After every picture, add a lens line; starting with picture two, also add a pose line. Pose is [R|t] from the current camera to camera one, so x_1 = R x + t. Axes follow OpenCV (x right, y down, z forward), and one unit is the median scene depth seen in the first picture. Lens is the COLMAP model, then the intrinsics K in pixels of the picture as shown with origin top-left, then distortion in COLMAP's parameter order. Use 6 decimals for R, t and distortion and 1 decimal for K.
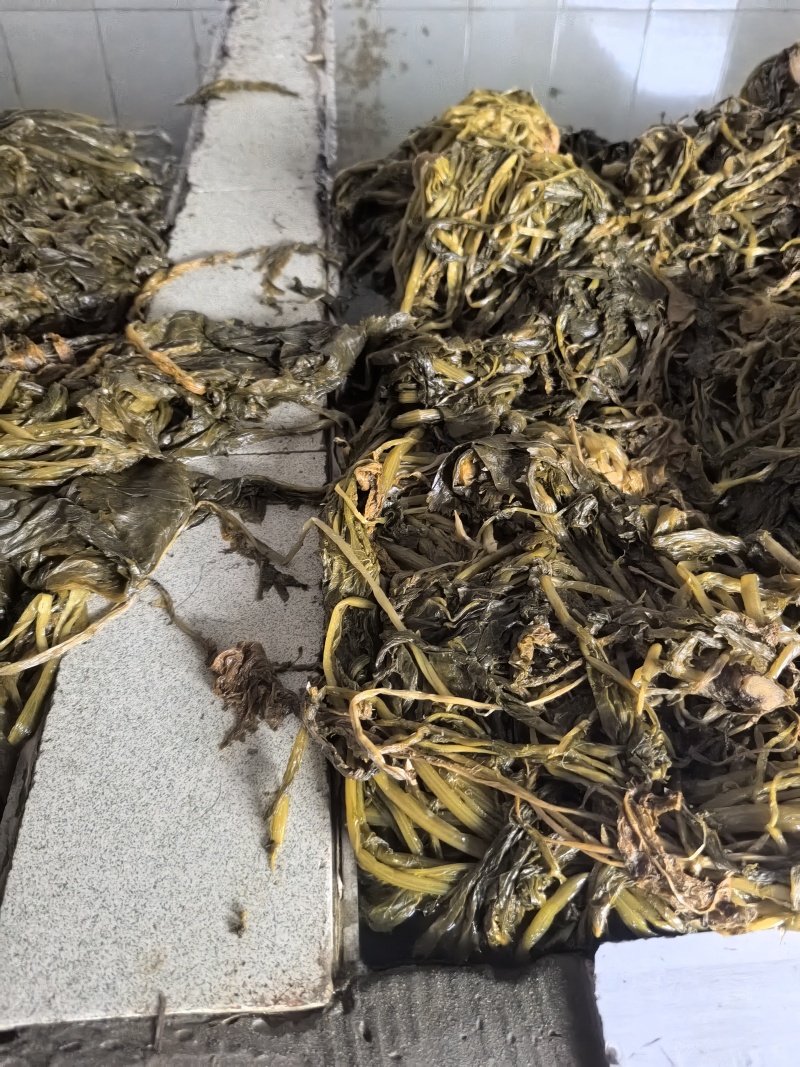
lens RADIAL K [[838.3, 0, 400.0], [0, 838.3, 533.5], [0, 0, 1]] dist [0.030396, -0.061714]
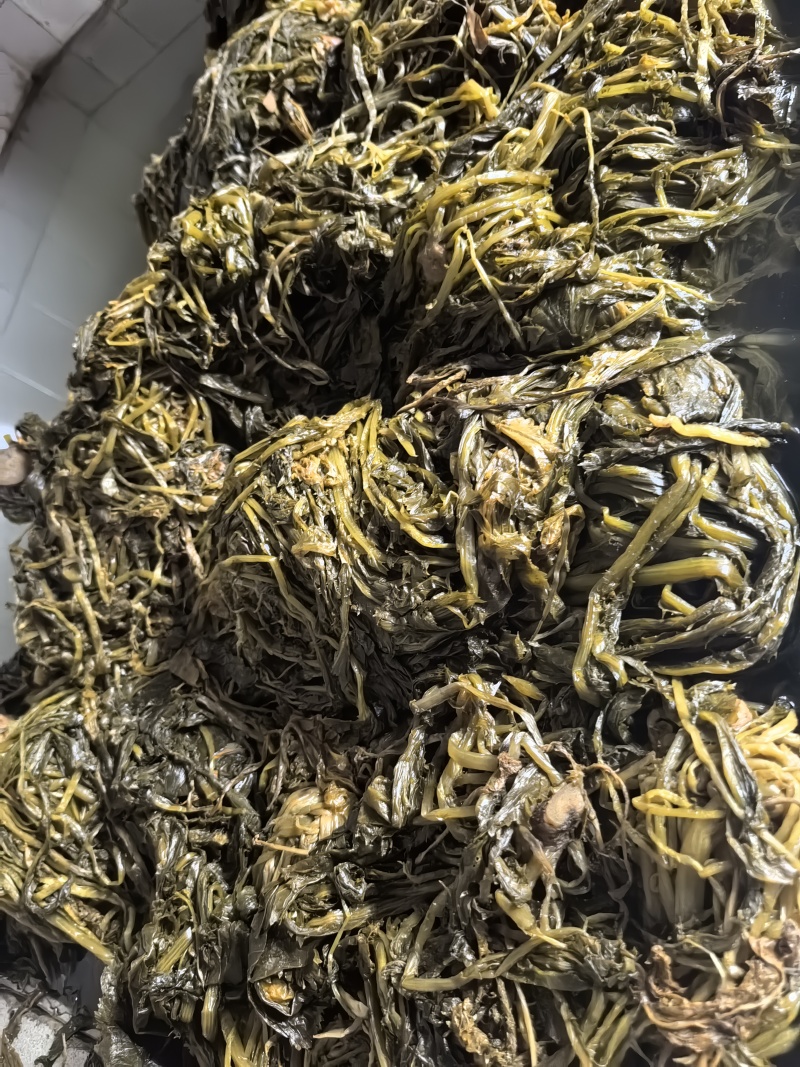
lens RADIAL K [[825.7, 0, 398.8], [0, 825.7, 573.7], [0, 0, 1]] dist [-0.003167, -0.009687]
pose [[0.222328, -0.944068, 0.243528, 0.250394], [0.974740, 0.220680, -0.034390, -0.013264], [-0.021275, 0.245022, 0.969284, 0.016667]]
